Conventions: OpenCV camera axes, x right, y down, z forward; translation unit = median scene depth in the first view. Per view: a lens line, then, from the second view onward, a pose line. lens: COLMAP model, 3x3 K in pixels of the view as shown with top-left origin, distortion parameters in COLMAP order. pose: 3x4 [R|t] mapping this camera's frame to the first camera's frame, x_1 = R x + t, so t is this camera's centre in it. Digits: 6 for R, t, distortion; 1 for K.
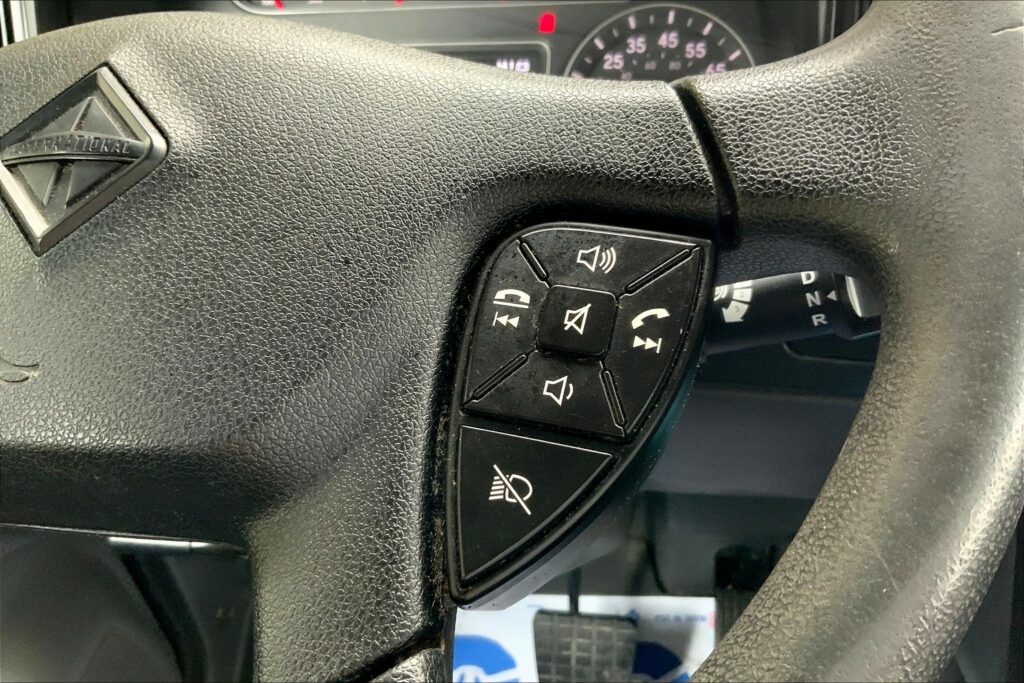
lens RADIAL K [[898.4, 0, 506.5], [0, 898.4, 348.4], [0, 0, 1]] dist [0.078032, -0.146434]
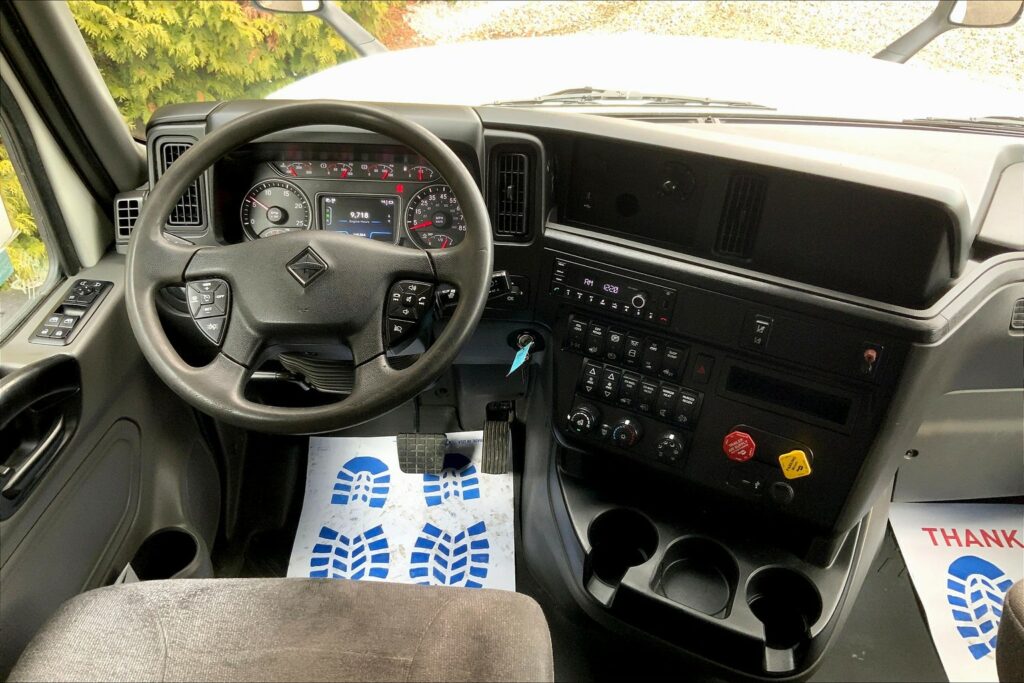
lens RADIAL K [[898.4, 0, 520.2], [0, 898.4, 344.6], [0, 0, 1]] dist [0.078032, -0.146434]
pose [[0.983915, -0.020301, 0.177482, -0.220144], [0.013848, 0.999200, 0.037520, 0.045192], [-0.178102, -0.034458, 0.983409, -4.283662]]
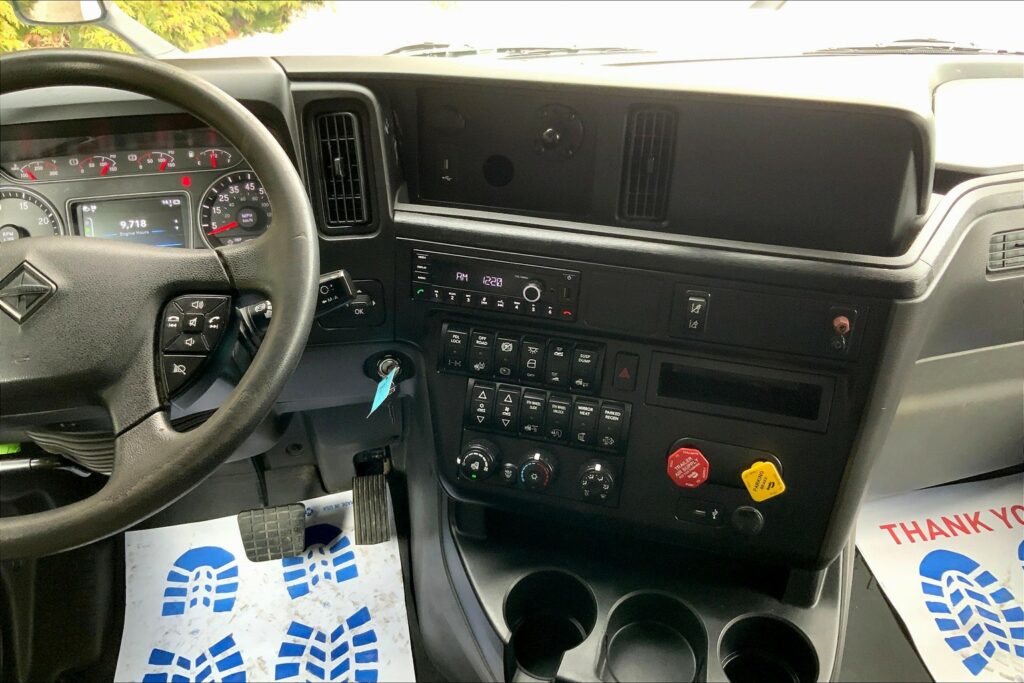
lens RADIAL K [[898.4, 0, 517.3], [0, 898.4, 334.2], [0, 0, 1]] dist [0.078032, -0.146434]
pose [[0.941114, -0.134150, 0.310336, 0.158274], [0.140281, 0.990108, 0.002588, 0.176843], [-0.307614, 0.041099, 0.950623, -2.688783]]
